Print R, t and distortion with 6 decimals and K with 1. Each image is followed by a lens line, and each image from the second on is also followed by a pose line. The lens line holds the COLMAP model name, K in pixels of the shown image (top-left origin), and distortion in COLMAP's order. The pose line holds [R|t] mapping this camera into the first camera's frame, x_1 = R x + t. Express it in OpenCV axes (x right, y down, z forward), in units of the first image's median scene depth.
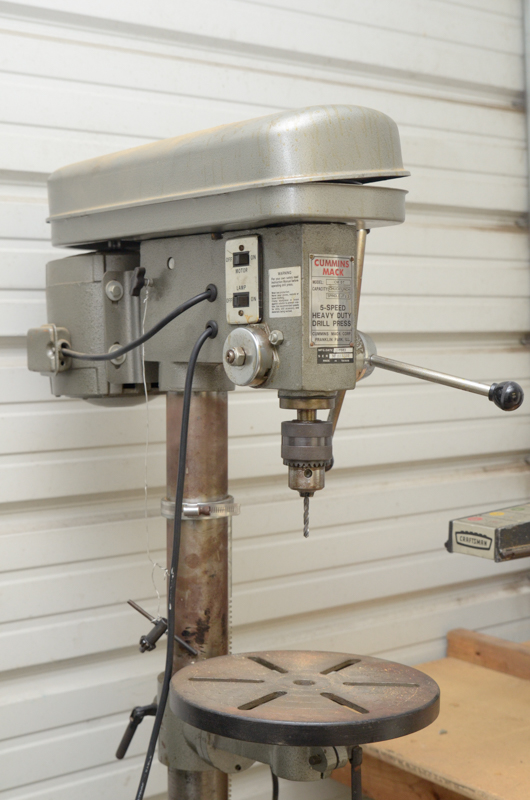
lens RADIAL K [[1285.1, 0, 265.0], [0, 1285.1, 400.0], [0, 0, 1]] dist [0.003552, 0.094013]
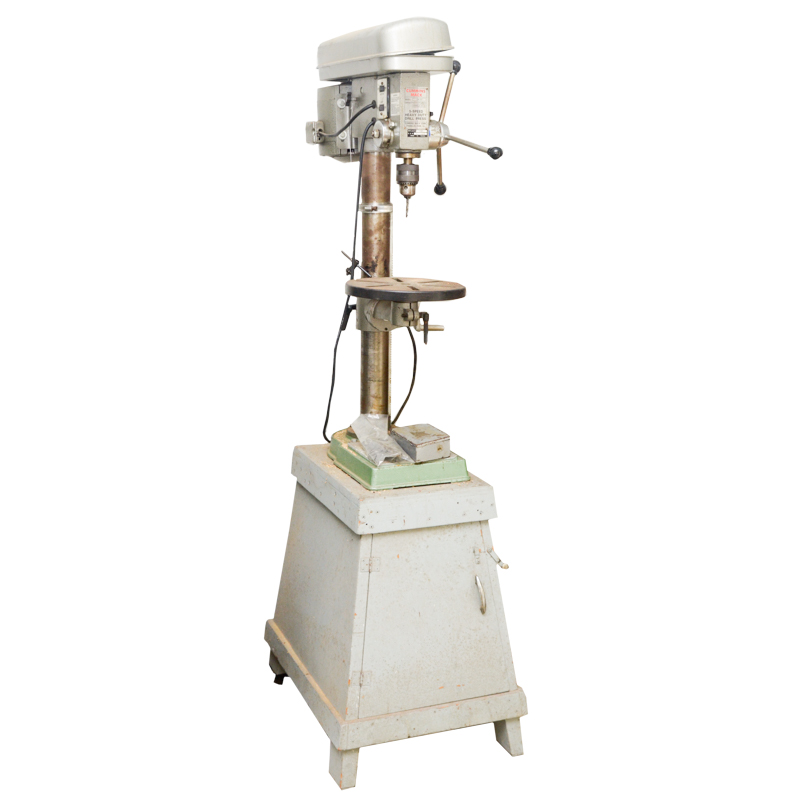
lens RADIAL K [[1216.7, 0, 400.0], [0, 1216.7, 400.0], [0, 0, 1]] dist [-0.025812, -0.020233]
pose [[0.966193, 0.060875, -0.250528, 0.535803], [-0.020581, 0.986835, 0.160414, 0.077336], [0.256995, -0.149834, 0.954727, -0.997519]]
